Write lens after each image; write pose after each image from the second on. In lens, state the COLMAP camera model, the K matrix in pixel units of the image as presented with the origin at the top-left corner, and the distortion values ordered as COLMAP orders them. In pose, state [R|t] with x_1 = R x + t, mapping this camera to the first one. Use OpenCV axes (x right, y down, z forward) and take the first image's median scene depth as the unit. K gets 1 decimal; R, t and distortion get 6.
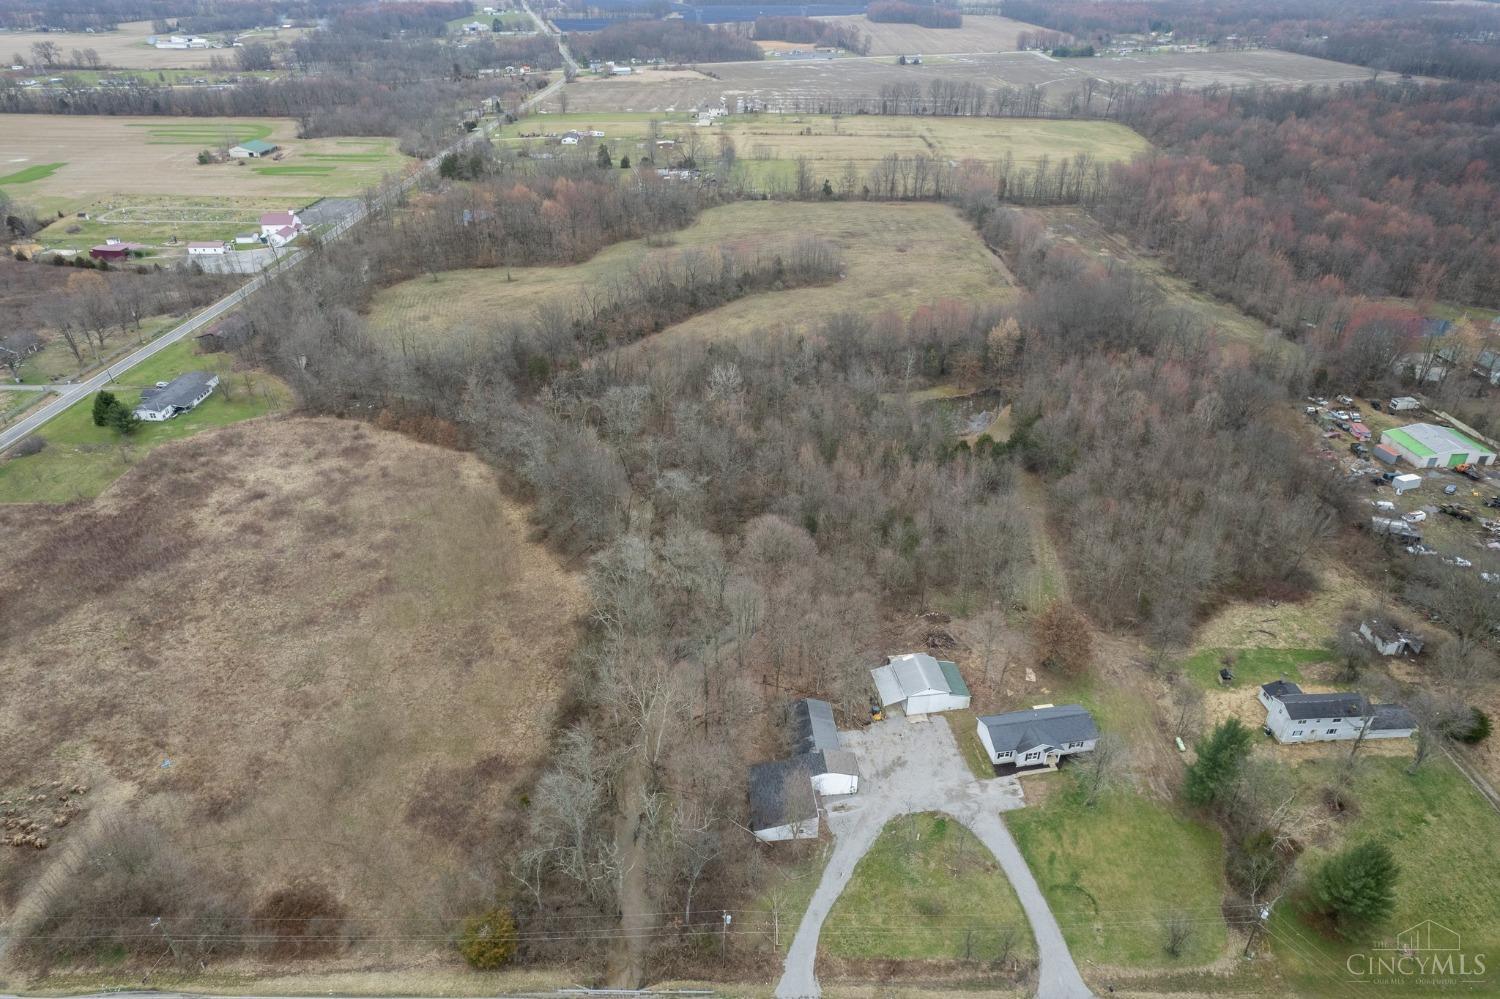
lens RADIAL K [[974.9, 0, 750.0], [0, 974.9, 499.5], [0, 0, 1]] dist [-0.077041, 0.064670]
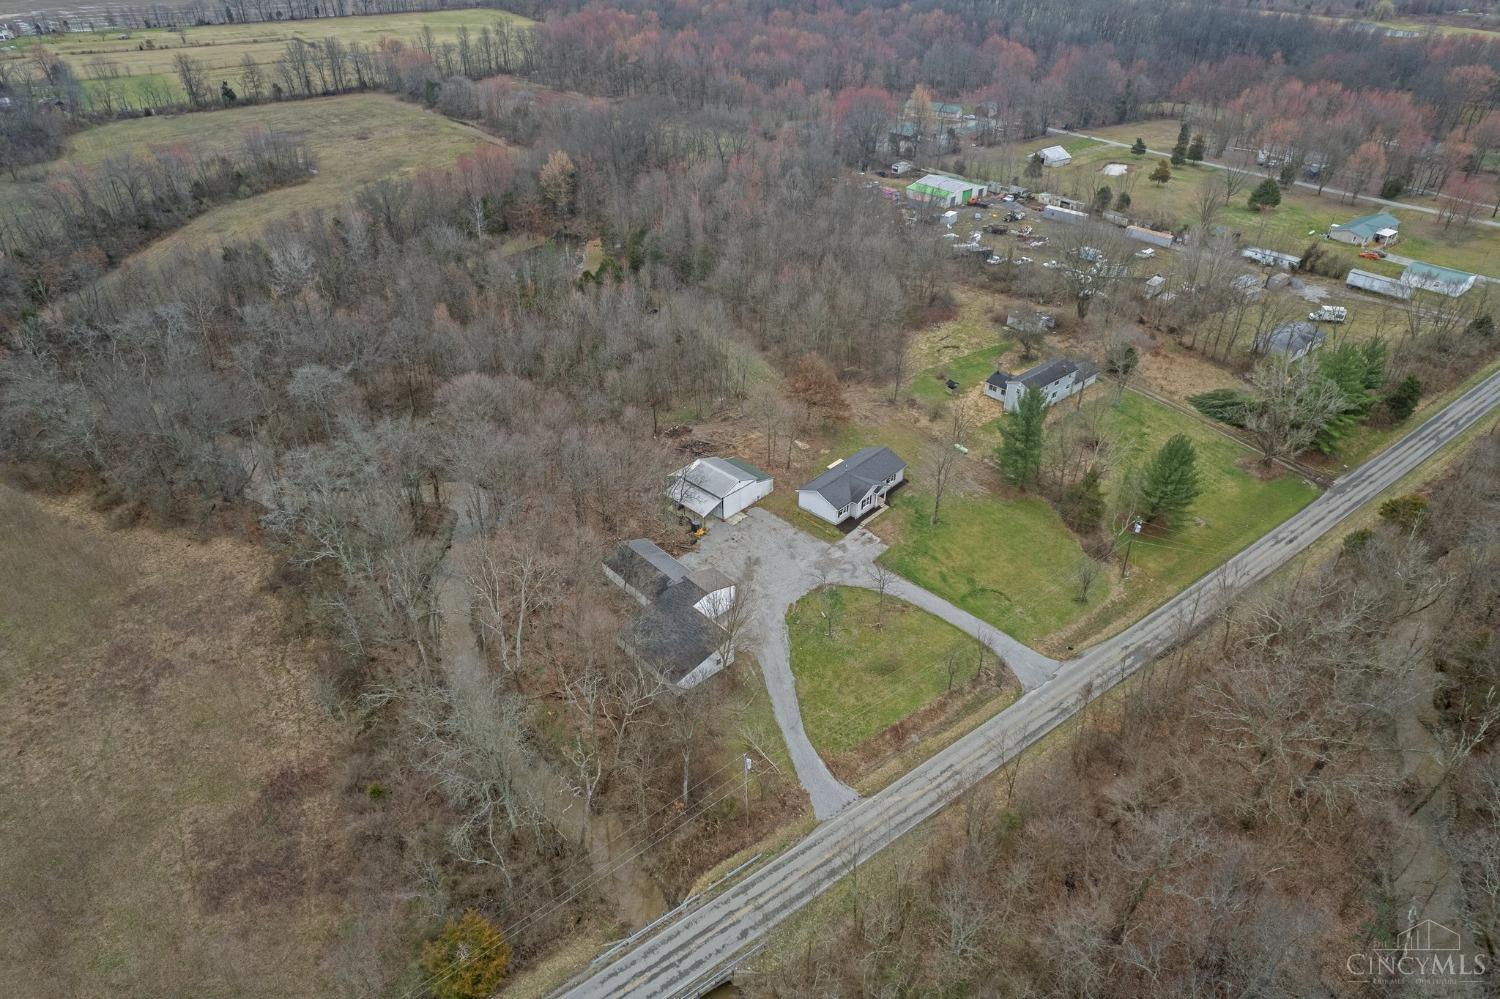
lens RADIAL K [[962.1, 0, 750.0], [0, 962.1, 499.5], [0, 0, 1]] dist [-0.065318, 0.063117]
pose [[0.794015, -0.335859, 0.506694, -0.251570], [0.305936, 0.941045, 0.144349, 0.079137], [-0.525303, 0.040401, 0.849955, 0.217401]]
